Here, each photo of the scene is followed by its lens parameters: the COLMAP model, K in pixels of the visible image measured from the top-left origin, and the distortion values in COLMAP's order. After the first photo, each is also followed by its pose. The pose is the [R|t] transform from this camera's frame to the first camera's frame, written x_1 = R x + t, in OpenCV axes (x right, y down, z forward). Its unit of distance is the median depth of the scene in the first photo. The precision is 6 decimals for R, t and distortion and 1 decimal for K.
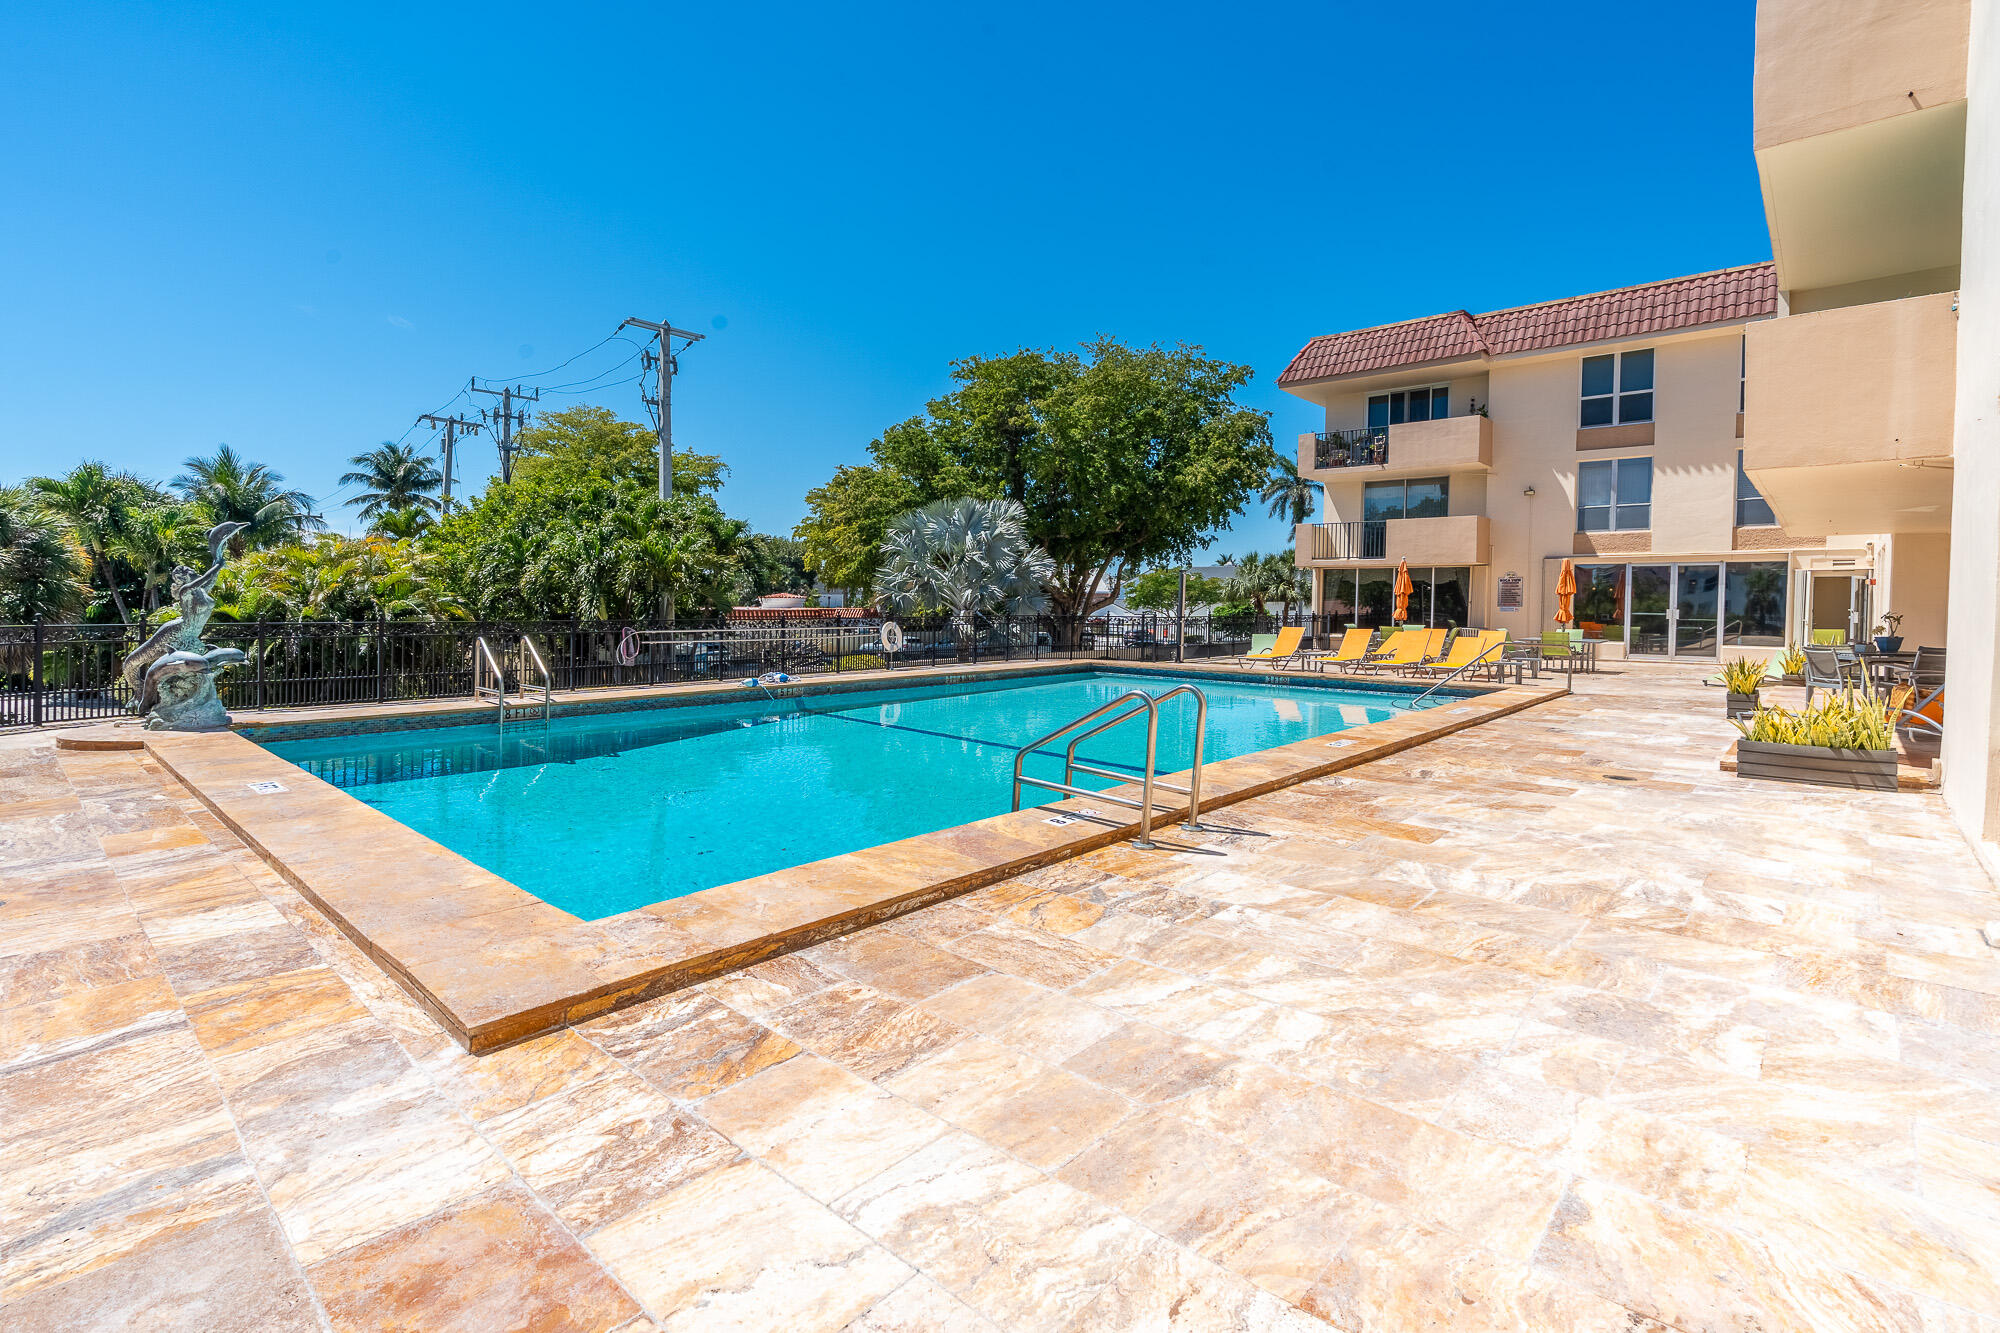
lens RADIAL K [[898.7, 0, 1030.6], [0, 898.7, 649.8], [0, 0, 1]] dist [-0.009770, 0.003220]
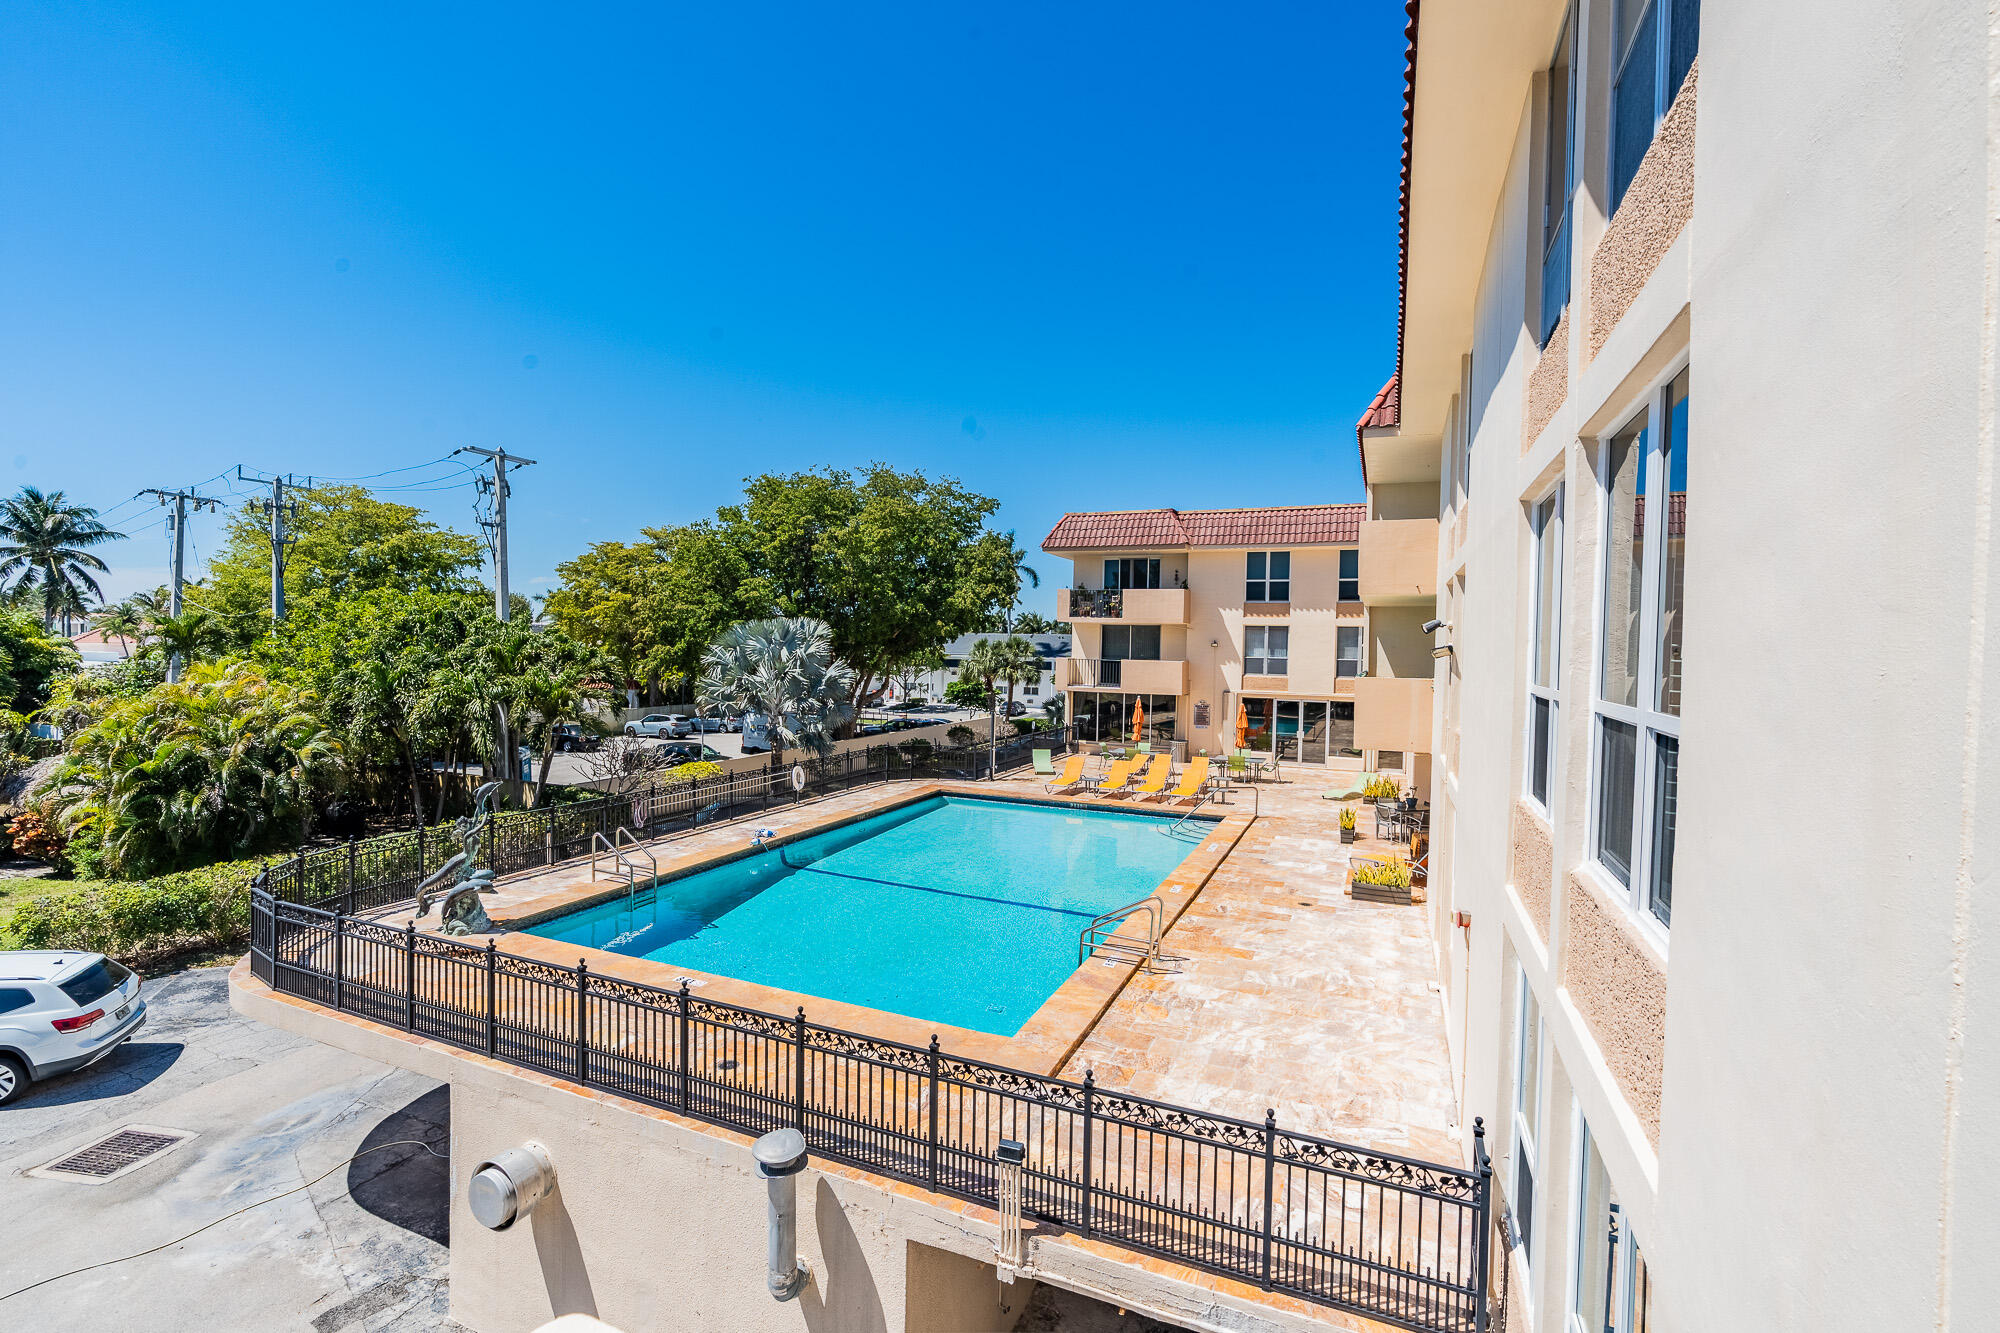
lens RADIAL K [[918.4, 0, 996.9], [0, 918.4, 653.4], [0, 0, 1]] dist [-0.004563, -0.001422]
pose [[0.945928, 0.014181, 0.324066, -0.250286], [-0.009116, 0.999812, -0.017142, -0.137730], [-0.324248, 0.013261, 0.945879, -0.276314]]
